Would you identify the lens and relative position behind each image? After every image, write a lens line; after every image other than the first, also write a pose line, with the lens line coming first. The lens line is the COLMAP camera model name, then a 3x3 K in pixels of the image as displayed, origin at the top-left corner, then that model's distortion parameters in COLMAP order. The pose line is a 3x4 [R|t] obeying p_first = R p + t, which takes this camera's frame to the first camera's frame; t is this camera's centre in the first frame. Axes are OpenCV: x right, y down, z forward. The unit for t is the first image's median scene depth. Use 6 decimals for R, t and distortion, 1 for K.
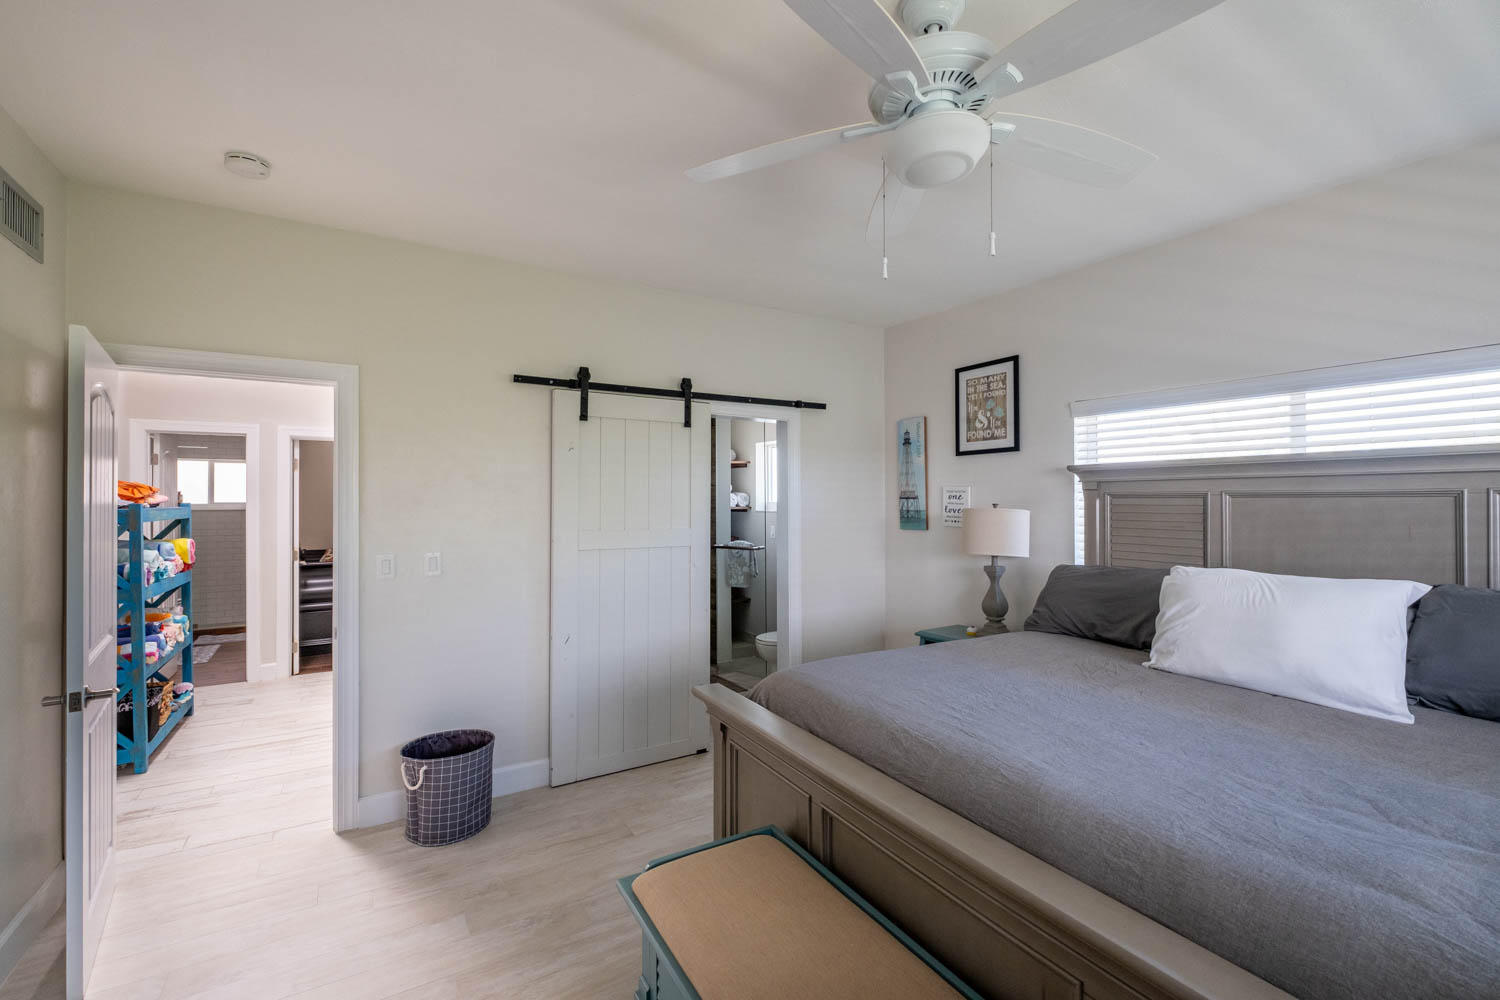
lens RADIAL K [[649.6, 0, 748.7], [0, 649.6, 499.3], [0, 0, 1]] dist [0.002441, -0.004725]
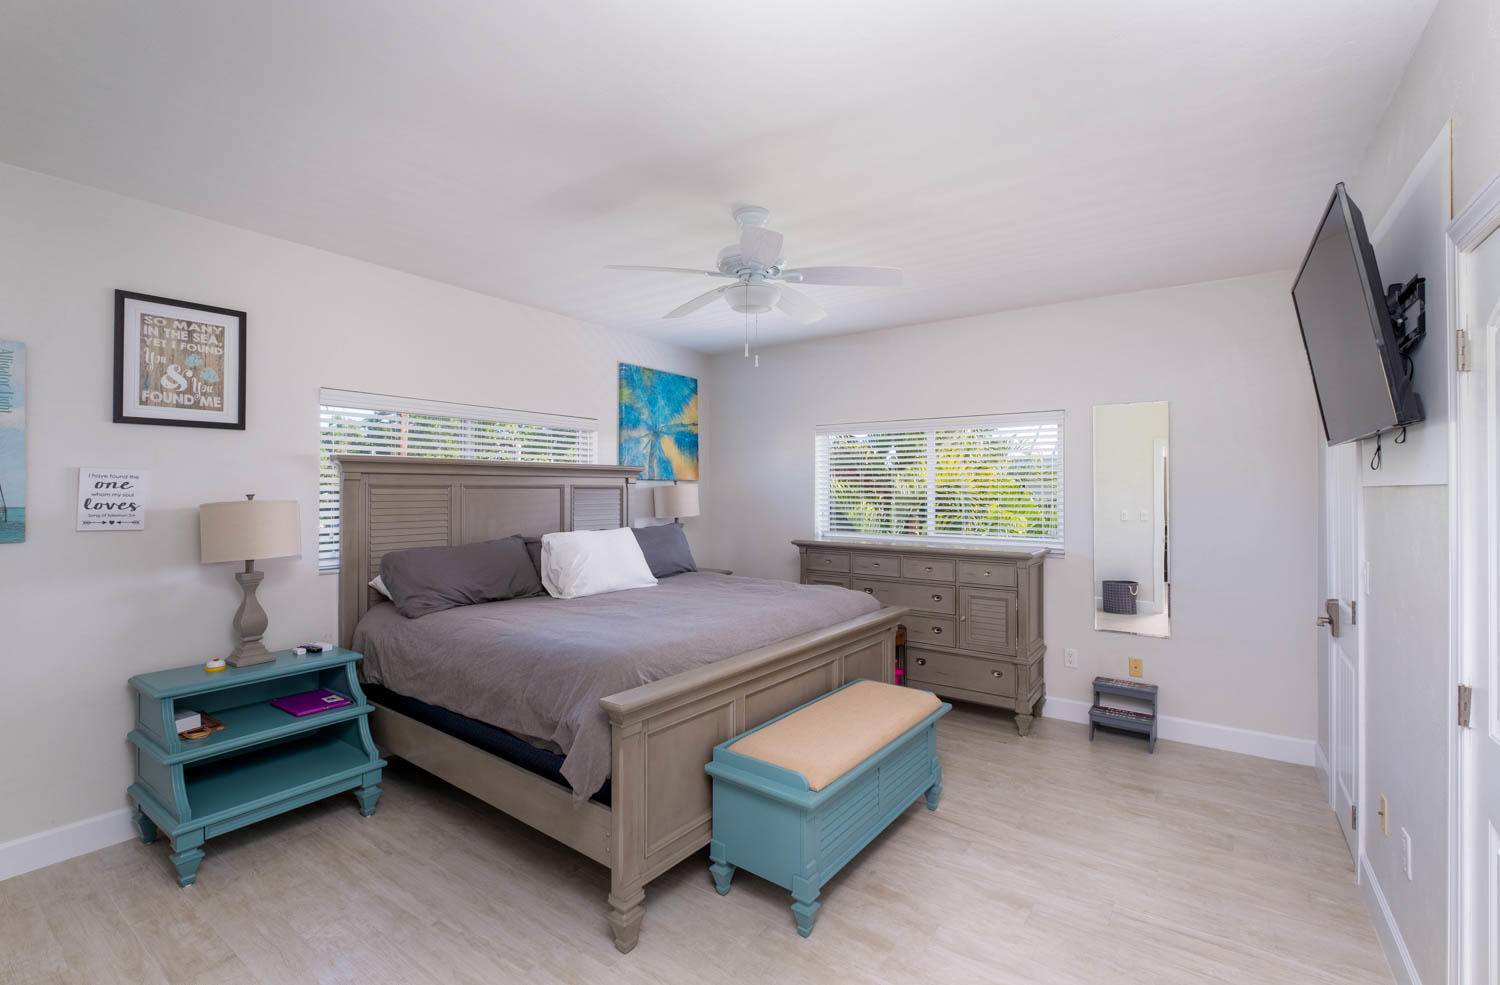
lens RADIAL K [[649.6, 0, 749.7], [0, 649.6, 487.3], [0, 0, 1]] dist [0.002441, -0.004725]
pose [[-0.400293, 0.004159, 0.916378, -0.561591], [-0.002006, 0.999983, -0.005415, 0.001168], [-0.916385, -0.004005, -0.400278, 0.711189]]
